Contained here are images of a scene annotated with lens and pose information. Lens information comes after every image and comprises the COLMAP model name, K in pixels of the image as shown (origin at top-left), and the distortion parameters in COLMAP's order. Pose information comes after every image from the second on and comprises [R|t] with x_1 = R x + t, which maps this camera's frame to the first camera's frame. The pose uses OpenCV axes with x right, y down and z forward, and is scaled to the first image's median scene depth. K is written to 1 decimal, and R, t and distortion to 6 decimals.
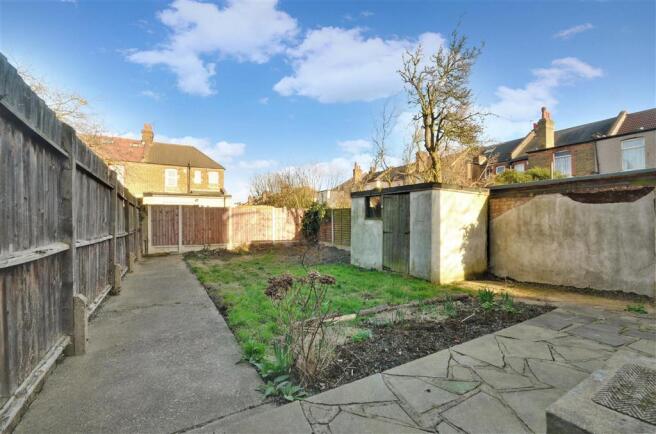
lens RADIAL K [[285.1, 0, 328.7], [0, 285.1, 218.3], [0, 0, 1]] dist [-0.017338, 0.000171]
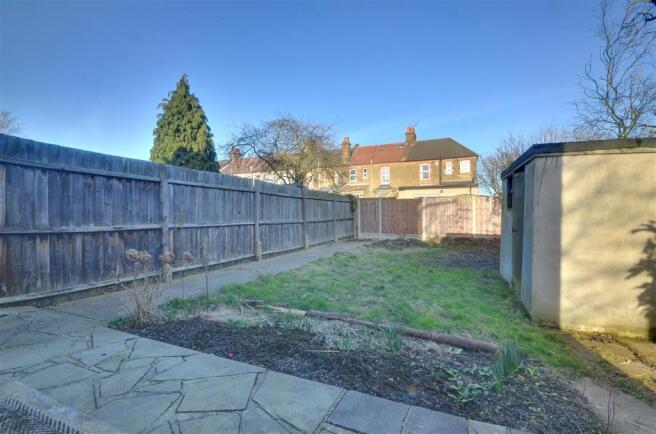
lens RADIAL K [[285.1, 0, 328.1], [0, 285.1, 218.9], [0, 0, 1]] dist [-0.017338, 0.000171]
pose [[0.577946, 0.017840, -0.815880, 0.268825], [0.010694, 0.999510, 0.029430, 0.001006], [0.816005, -0.025735, 0.577471, 0.156206]]
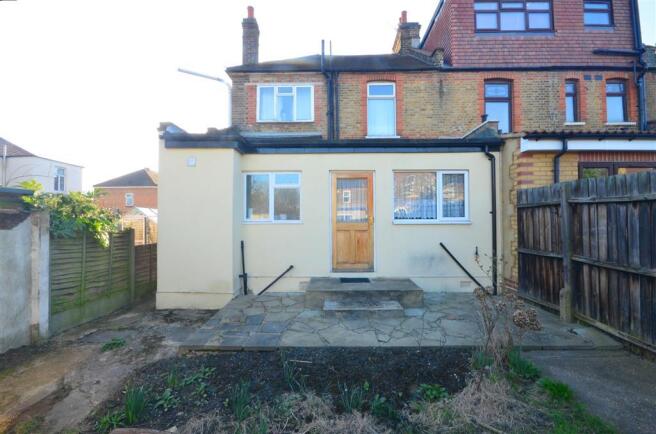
lens RADIAL K [[285.1, 0, 329.5], [0, 285.1, 218.6], [0, 0, 1]] dist [-0.017338, 0.000171]
pose [[-0.857196, 0.024240, 0.514419, -0.017369], [0.005394, 0.999259, -0.038098, -0.020527], [-0.514962, -0.029882, -0.856692, 0.445333]]
